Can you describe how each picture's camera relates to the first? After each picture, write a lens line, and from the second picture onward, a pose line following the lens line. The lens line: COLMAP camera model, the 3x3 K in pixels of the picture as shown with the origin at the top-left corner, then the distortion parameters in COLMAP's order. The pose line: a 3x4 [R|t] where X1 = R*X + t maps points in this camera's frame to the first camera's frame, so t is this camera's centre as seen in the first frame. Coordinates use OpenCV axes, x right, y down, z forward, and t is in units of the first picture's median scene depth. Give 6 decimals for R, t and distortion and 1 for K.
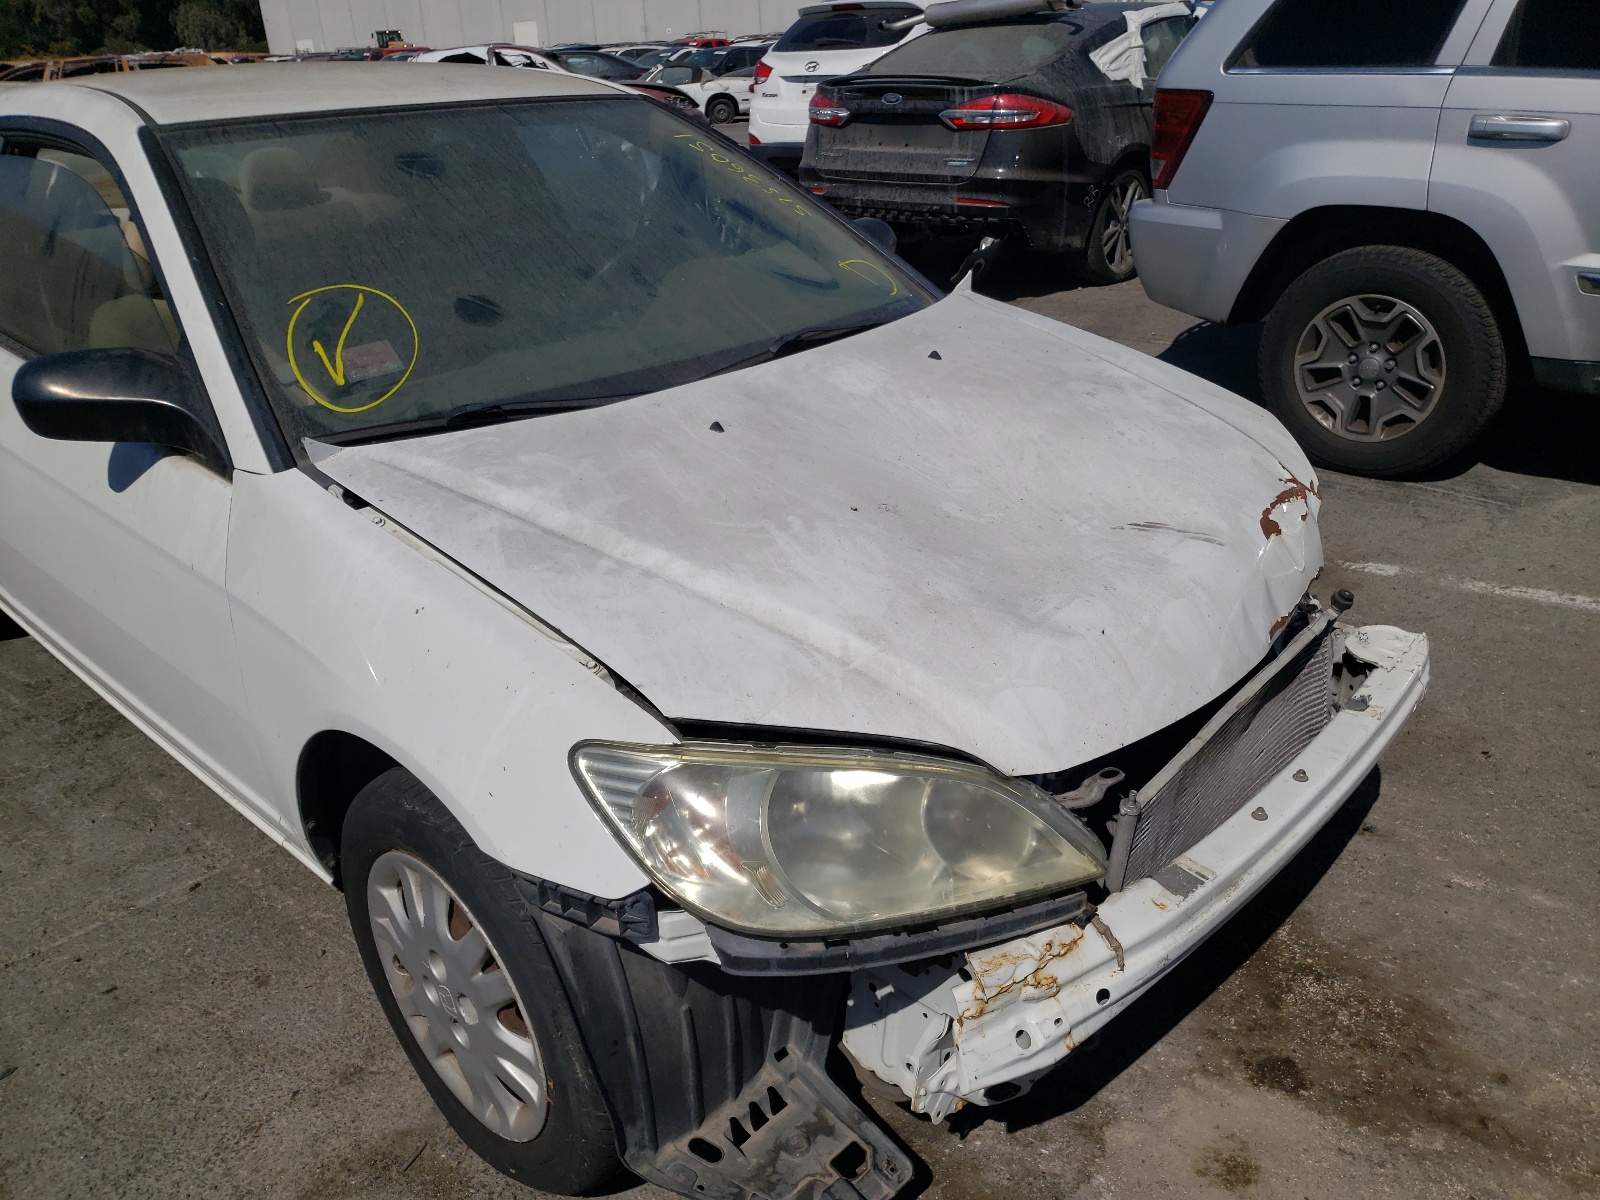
lens RADIAL K [[1210.4, 0, 800.0], [0, 1210.4, 600.0], [0, 0, 1]] dist [-0.001117, 0.028150]
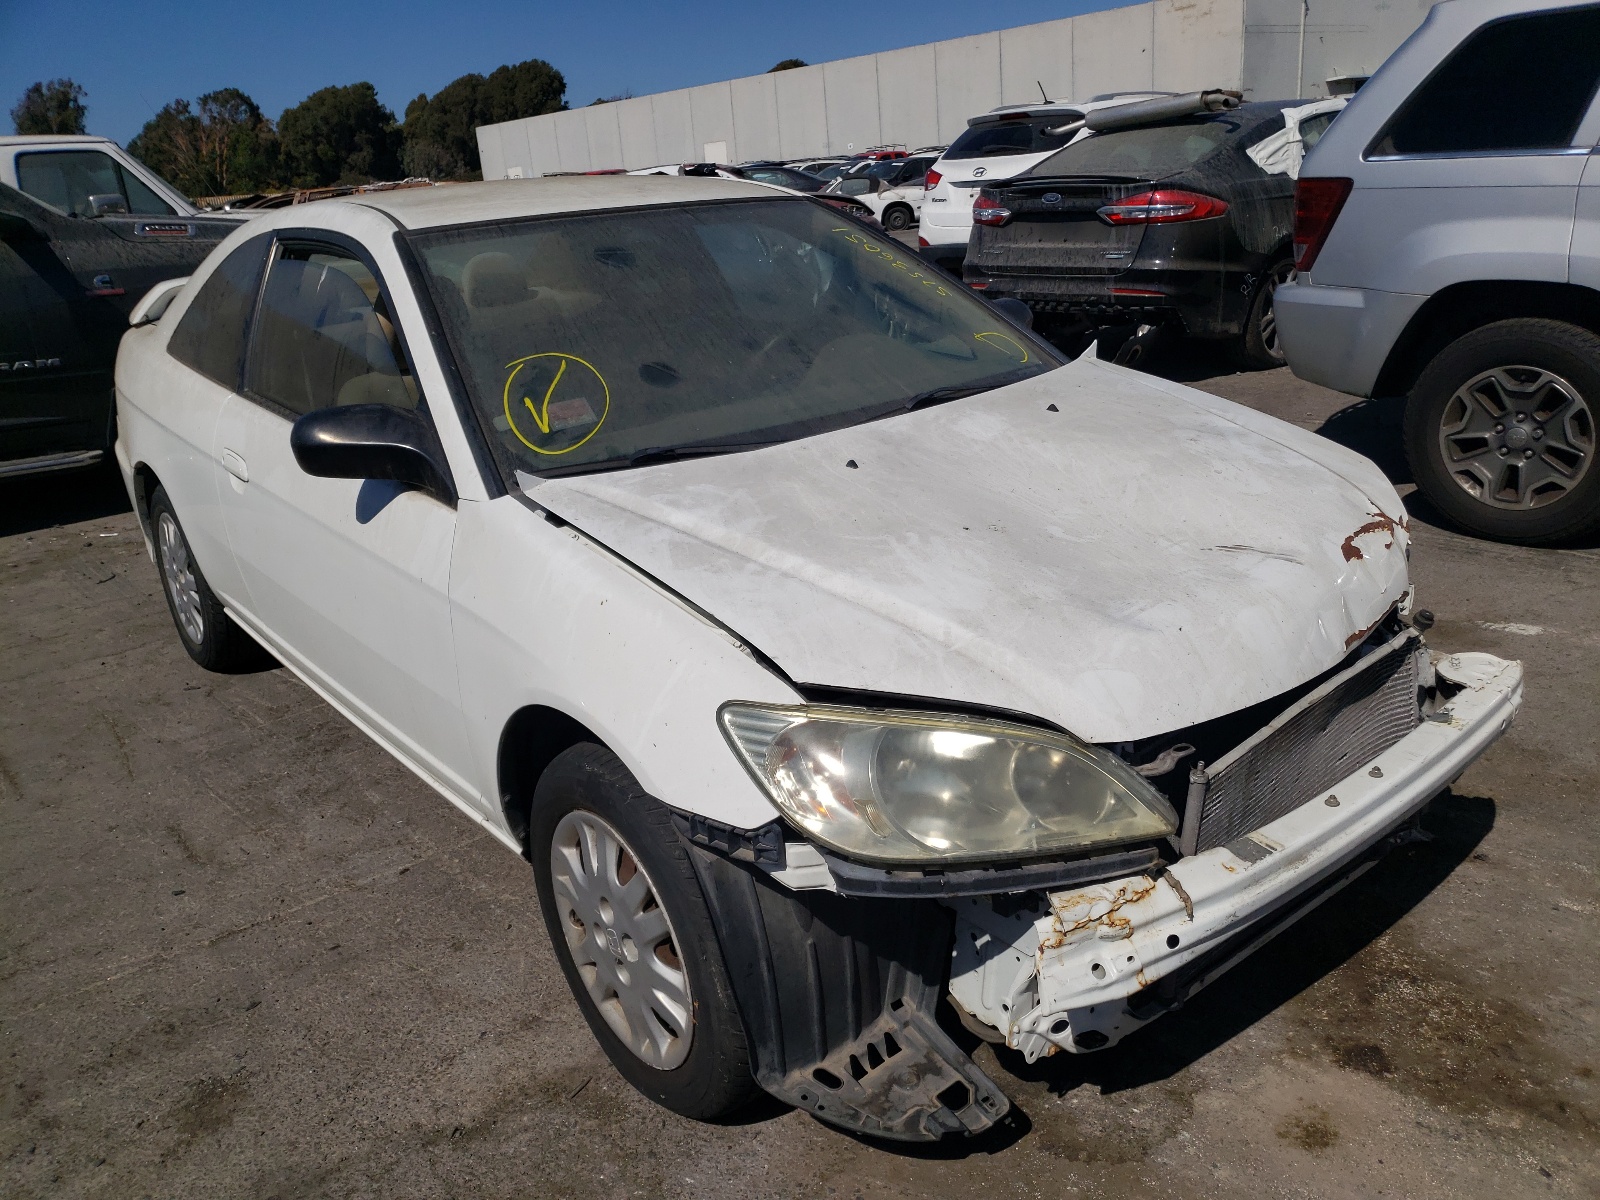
lens RADIAL K [[1211.3, 0, 820.4], [0, 1211.3, 600.5], [0, 0, 1]] dist [0.020417, 0.003586]
pose [[0.992048, 0.011682, -0.125316, 0.045151], [-0.021670, 0.996668, -0.078637, 0.077492], [0.123980, 0.080728, 0.988995, -0.144736]]
